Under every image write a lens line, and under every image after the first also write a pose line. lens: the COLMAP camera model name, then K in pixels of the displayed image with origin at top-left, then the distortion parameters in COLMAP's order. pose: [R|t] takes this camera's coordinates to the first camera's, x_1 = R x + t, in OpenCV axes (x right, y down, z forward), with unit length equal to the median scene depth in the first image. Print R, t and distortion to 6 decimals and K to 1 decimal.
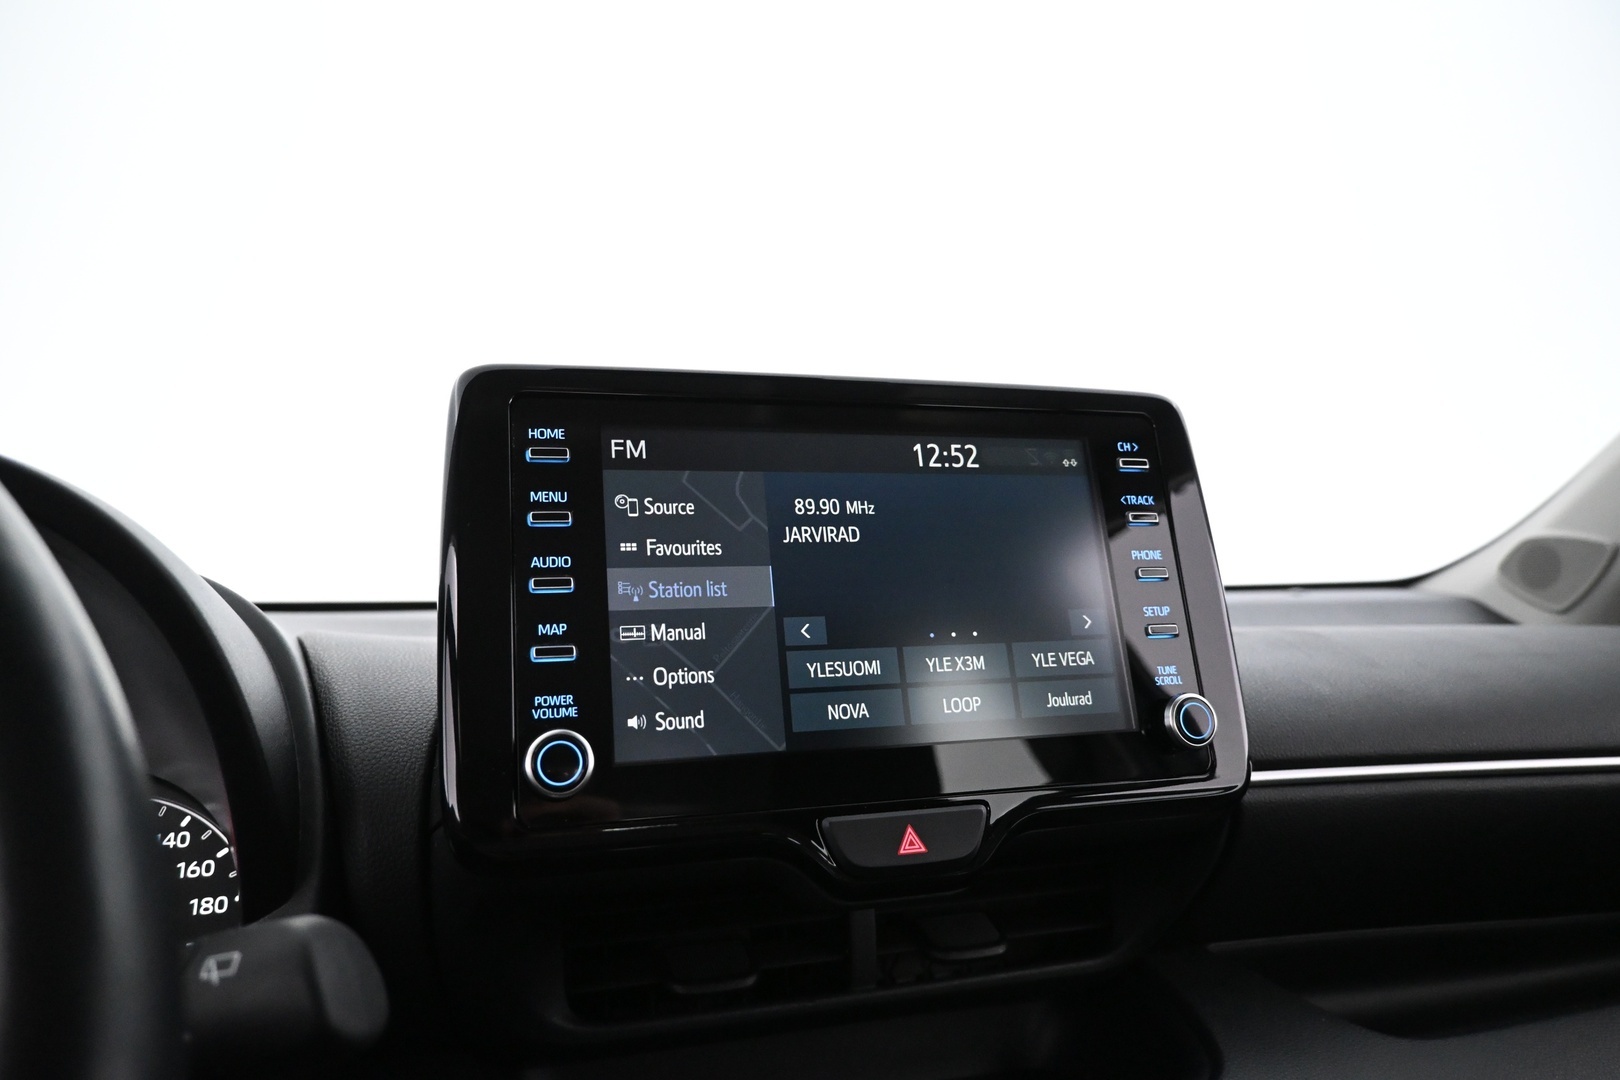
lens RADIAL K [[1092.9, 0, 807.1], [0, 1092.9, 538.6], [0, 0, 1]] dist [-0.007386, 0.005703]
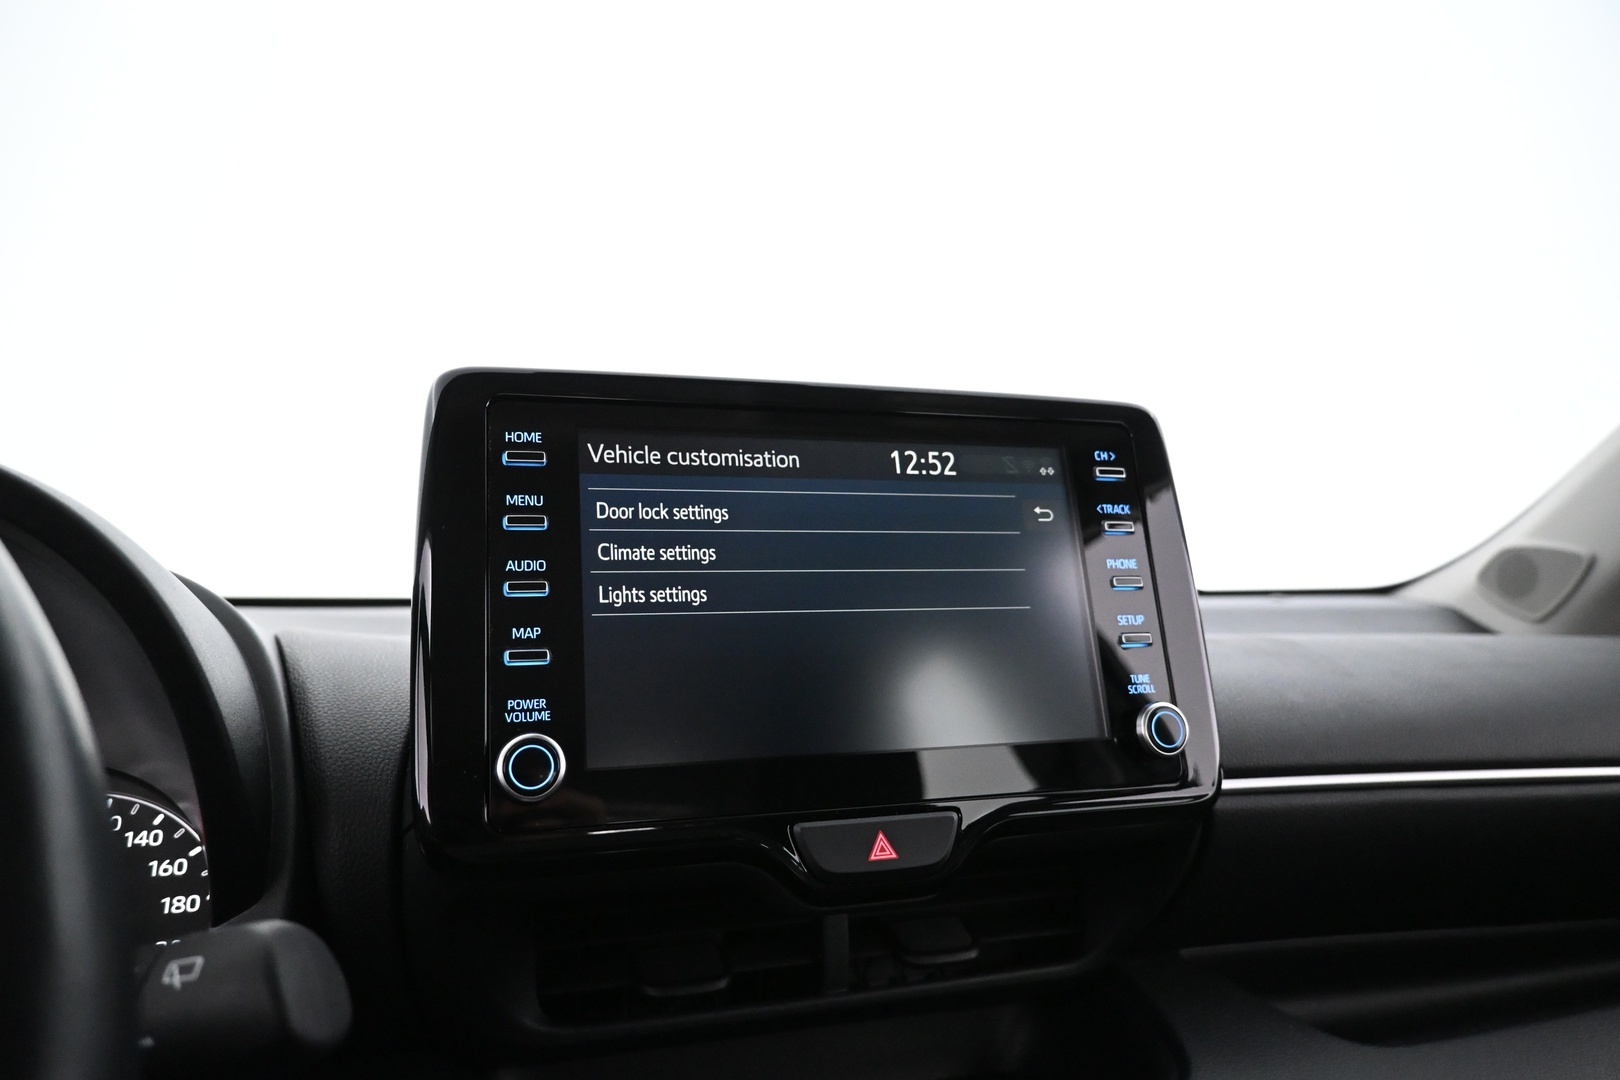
lens RADIAL K [[1092.9, 0, 807.4], [0, 1092.9, 538.9], [0, 0, 1]] dist [-0.007386, 0.005703]
pose [[0.999886, 0.011777, 0.009496, 0.012197], [-0.011806, 0.999926, 0.002980, -0.008022], [-0.009460, -0.003092, 0.999950, -0.003328]]
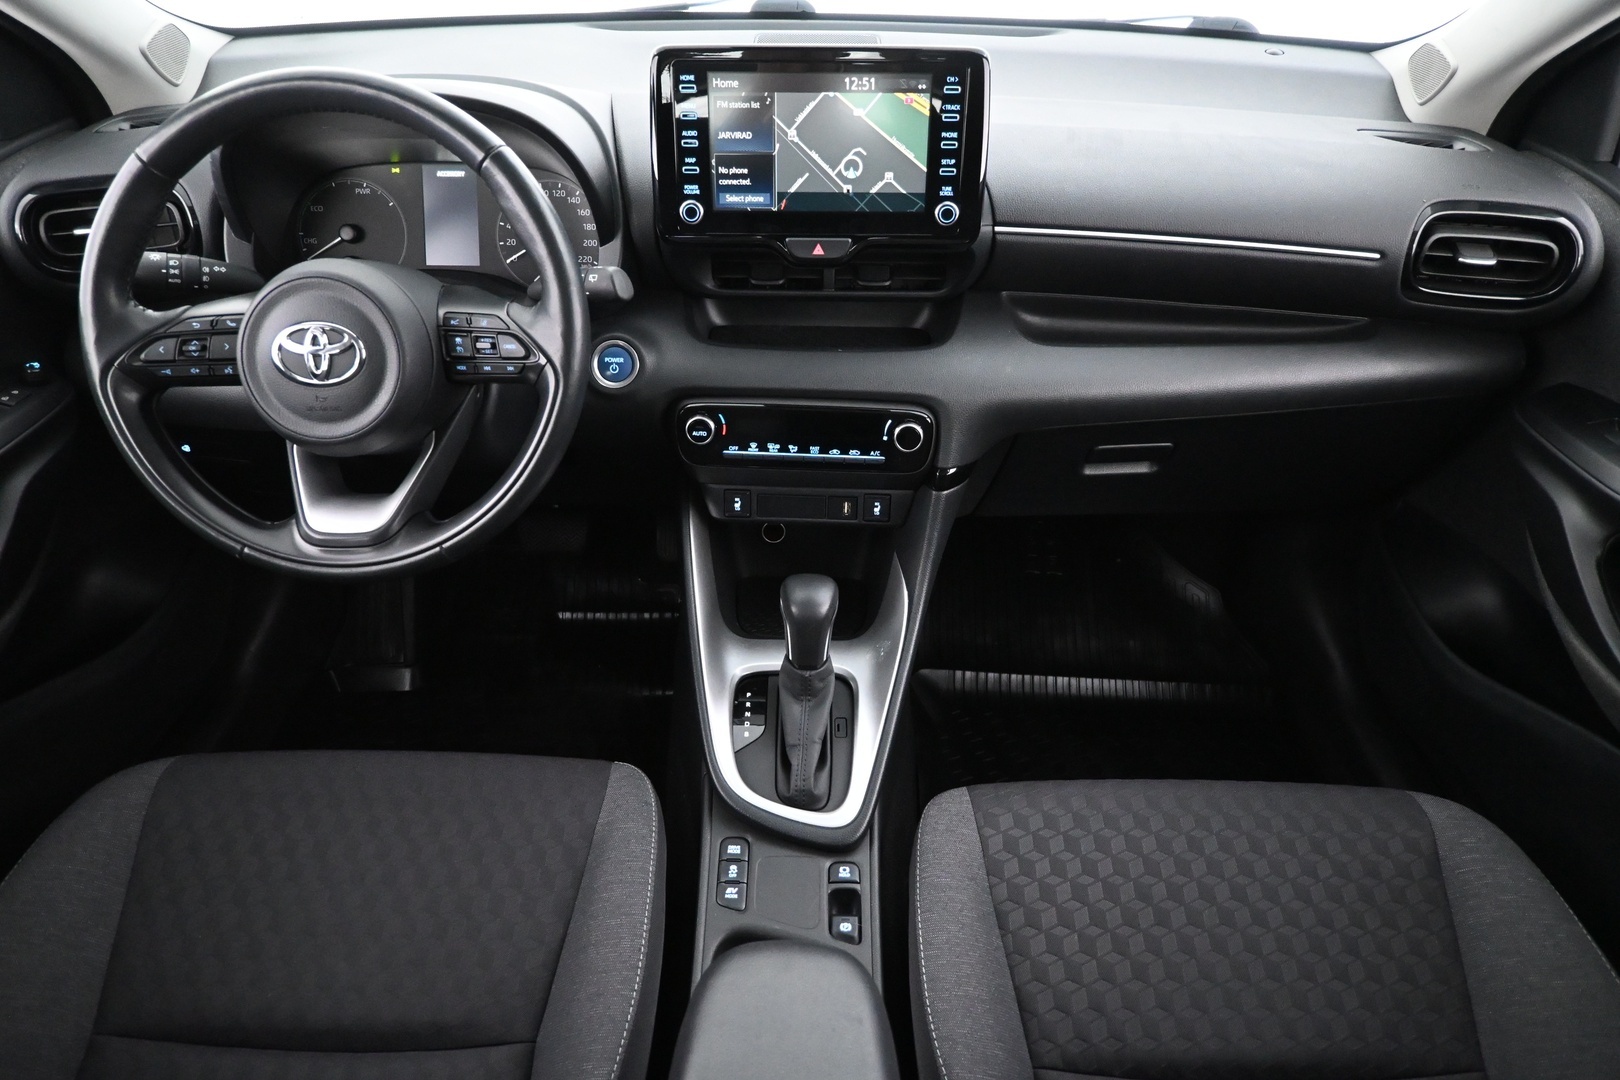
lens RADIAL K [[1092.9, 0, 810.1], [0, 1092.9, 534.6], [0, 0, 1]] dist [-0.007386, 0.005703]
pose [[0.950342, 0.207917, -0.231560, 0.772680], [-0.008475, 0.761085, 0.648597, -0.860264], [0.311091, -0.614426, 0.725053, -1.288463]]
